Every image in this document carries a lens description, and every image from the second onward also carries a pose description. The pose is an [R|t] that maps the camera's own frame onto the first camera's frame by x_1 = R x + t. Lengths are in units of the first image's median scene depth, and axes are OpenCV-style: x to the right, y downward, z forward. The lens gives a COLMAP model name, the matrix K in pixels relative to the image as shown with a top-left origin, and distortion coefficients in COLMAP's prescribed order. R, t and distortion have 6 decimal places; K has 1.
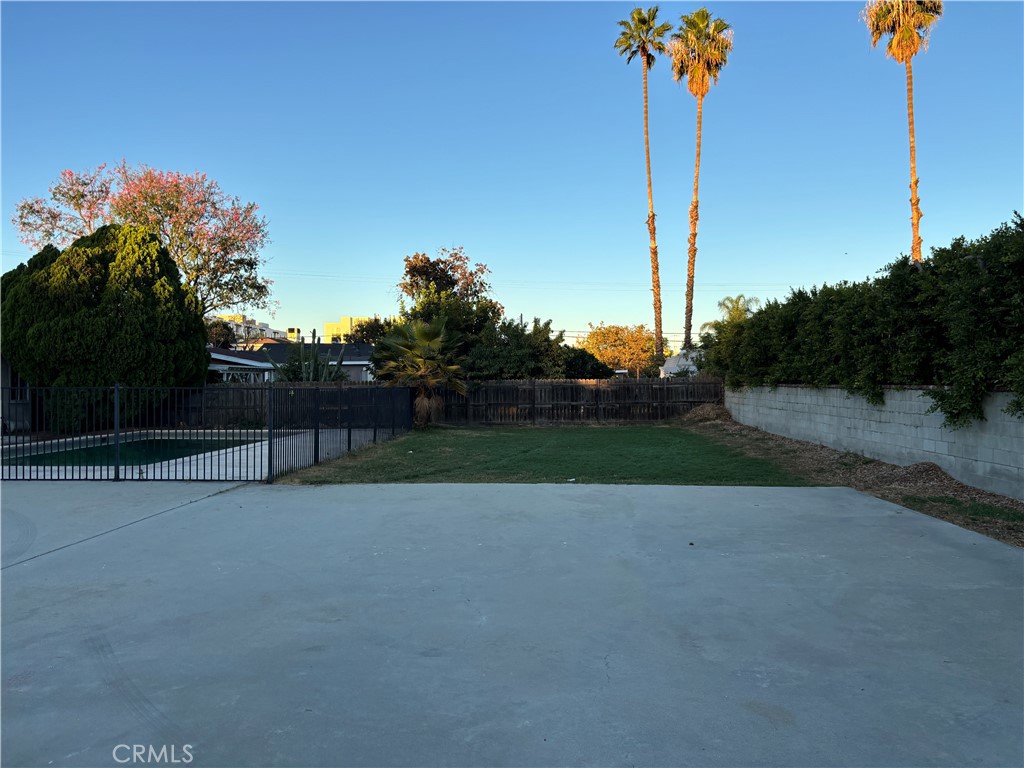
lens RADIAL K [[779.2, 0, 527.7], [0, 779.2, 374.2], [0, 0, 1]] dist [0.015879, -0.017425]
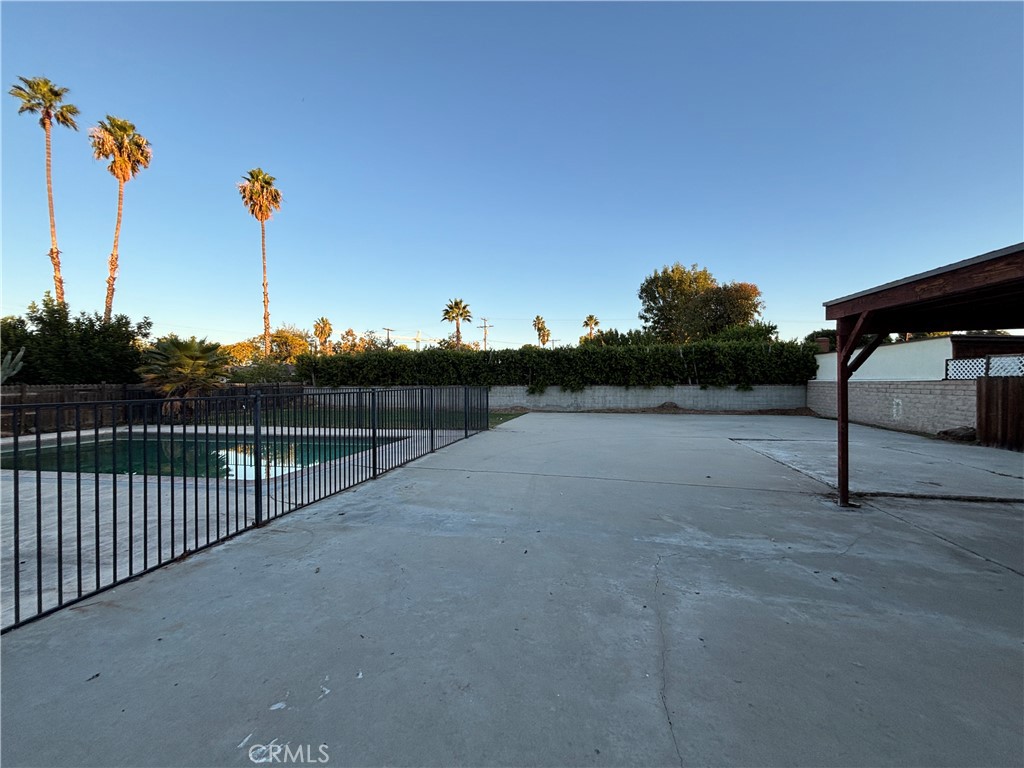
lens RADIAL K [[413.6, 0, 517.7], [0, 413.6, 379.5], [0, 0, 1]] dist [0.005919, -0.002901]
pose [[0.180124, 0.010972, 0.983583, -0.630369], [-0.002888, 0.999939, -0.010626, 0.004150], [-0.983640, -0.000926, 0.180145, 0.305671]]
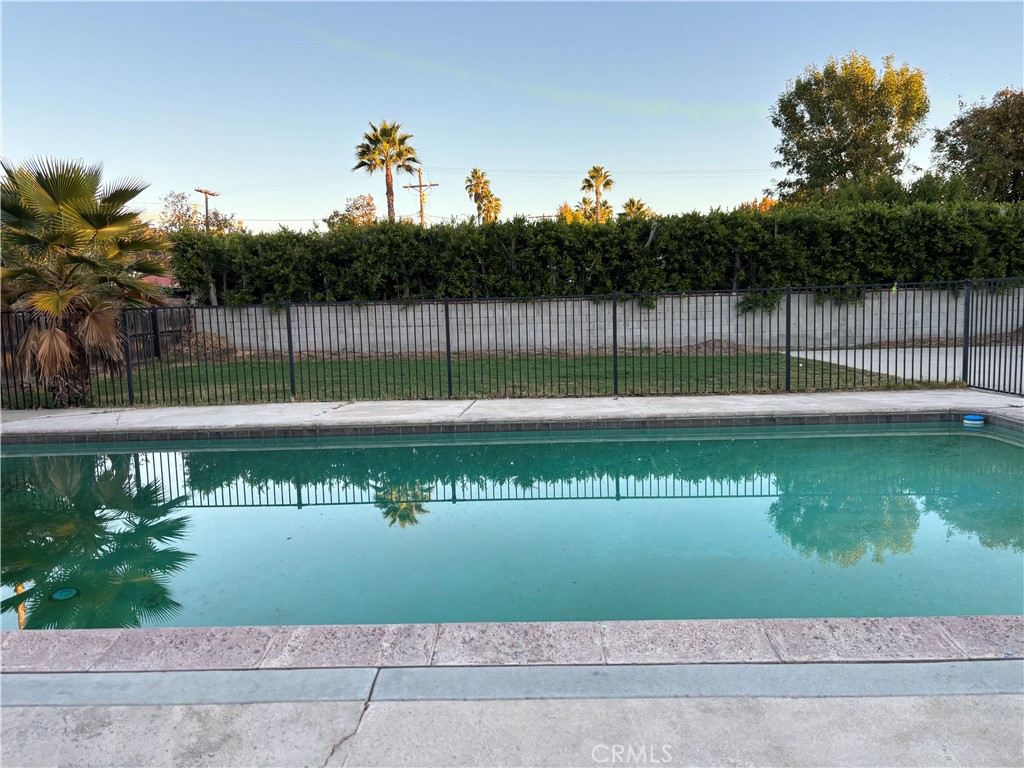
lens RADIAL K [[779.2, 0, 504.4], [0, 779.2, 382.4], [0, 0, 1]] dist [0.015879, -0.017425]
pose [[0.012784, -0.095473, 0.995350, -0.533538], [0.019016, 0.995274, 0.095222, 0.016807], [-0.999737, 0.017710, 0.014540, 0.663269]]
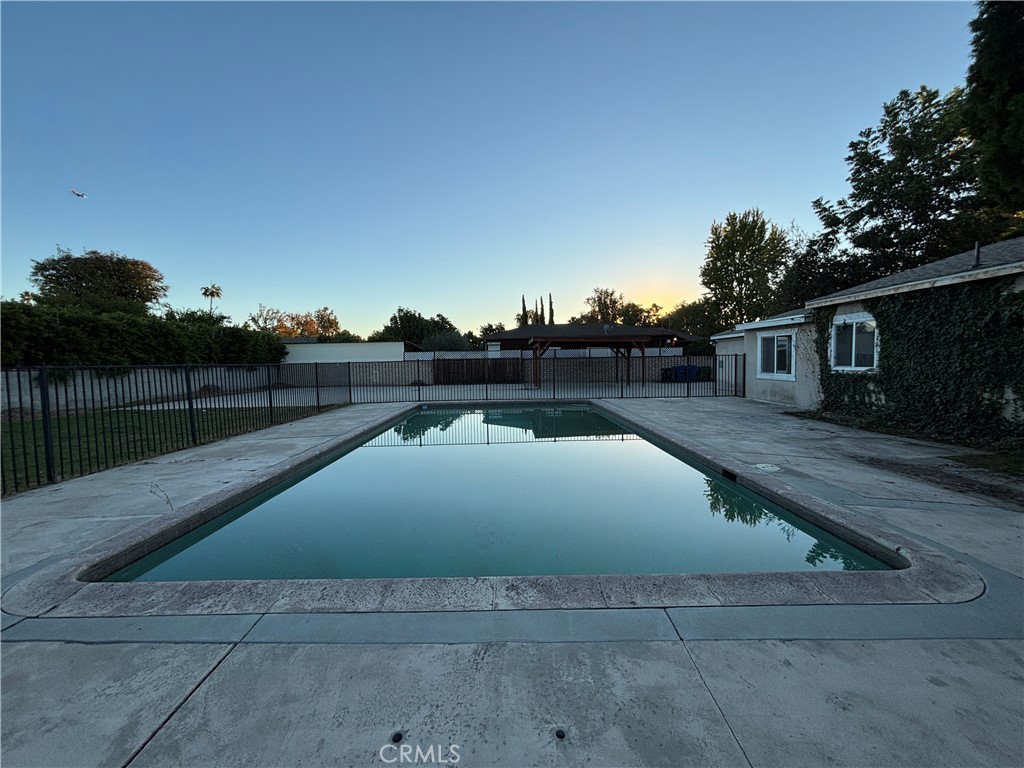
lens RADIAL K [[413.6, 0, 514.3], [0, 413.6, 382.6], [0, 0, 1]] dist [0.005919, -0.002901]
pose [[-0.999357, 0.025197, -0.025507, -0.336092], [0.024153, 0.998891, 0.040421, 0.016948], [0.026497, 0.039779, -0.998857, 0.965952]]
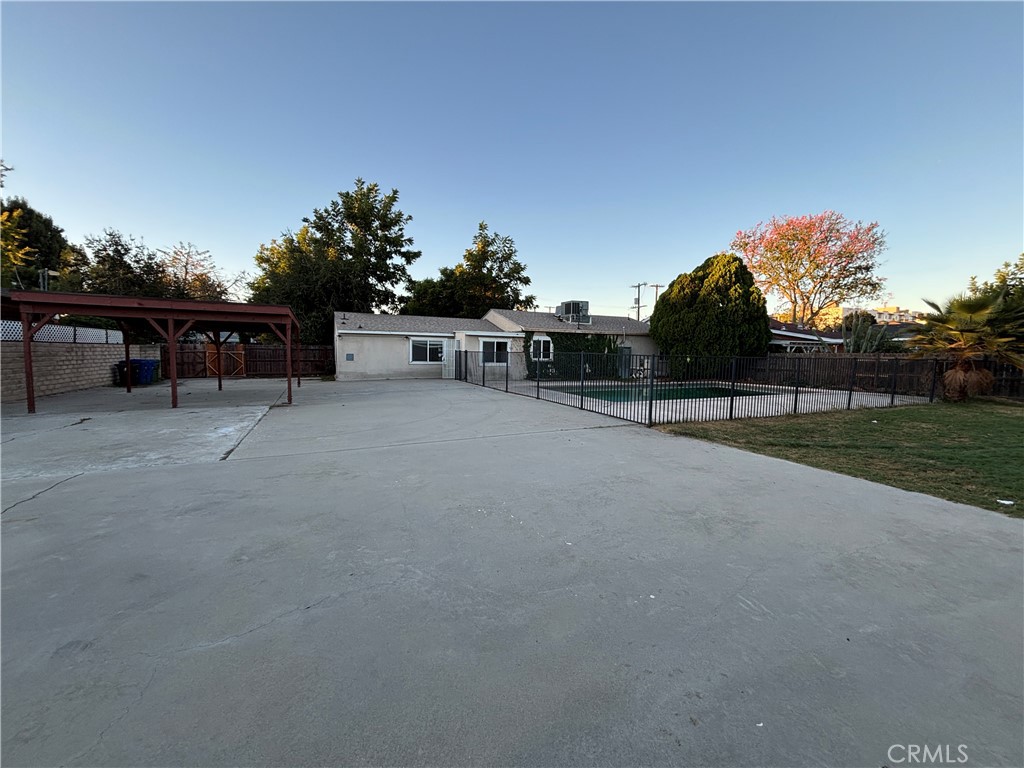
lens RADIAL K [[413.6, 0, 512.7], [0, 413.6, 382.6], [0, 0, 1]] dist [0.005919, -0.002901]
pose [[0.437912, 0.079356, -0.895509, 0.084929], [-0.005372, 0.996310, 0.085662, 0.002450], [0.899002, -0.032702, 0.436722, 0.216982]]
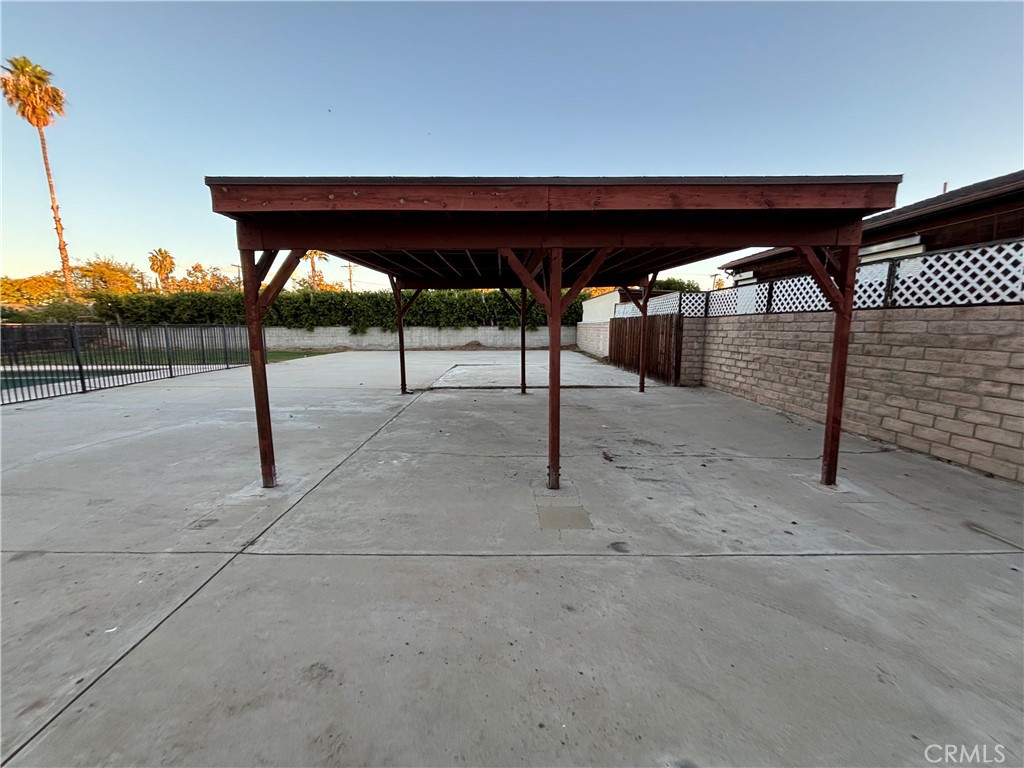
lens RADIAL K [[413.6, 0, 513.5], [0, 413.6, 386.2], [0, 0, 1]] dist [0.005919, -0.002901]
pose [[-0.043019, -0.138771, 0.989390, -0.731625], [-0.004108, 0.990323, 0.138724, 0.009767], [-0.999066, 0.001903, -0.043173, 0.111383]]
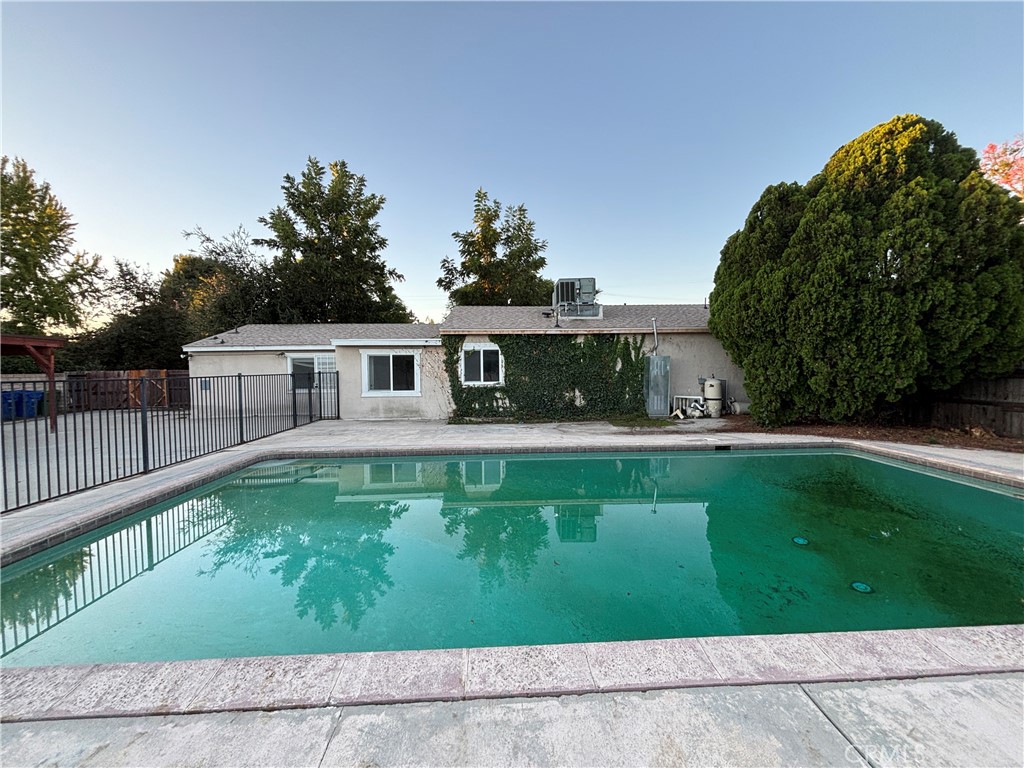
lens RADIAL K [[413.6, 0, 509.8], [0, 413.6, 384.0], [0, 0, 1]] dist [0.005919, -0.002901]
pose [[0.056182, 0.044519, -0.997428, -0.158175], [0.023806, 0.998662, 0.045915, 0.006222], [0.998137, -0.026324, 0.055047, 0.633217]]
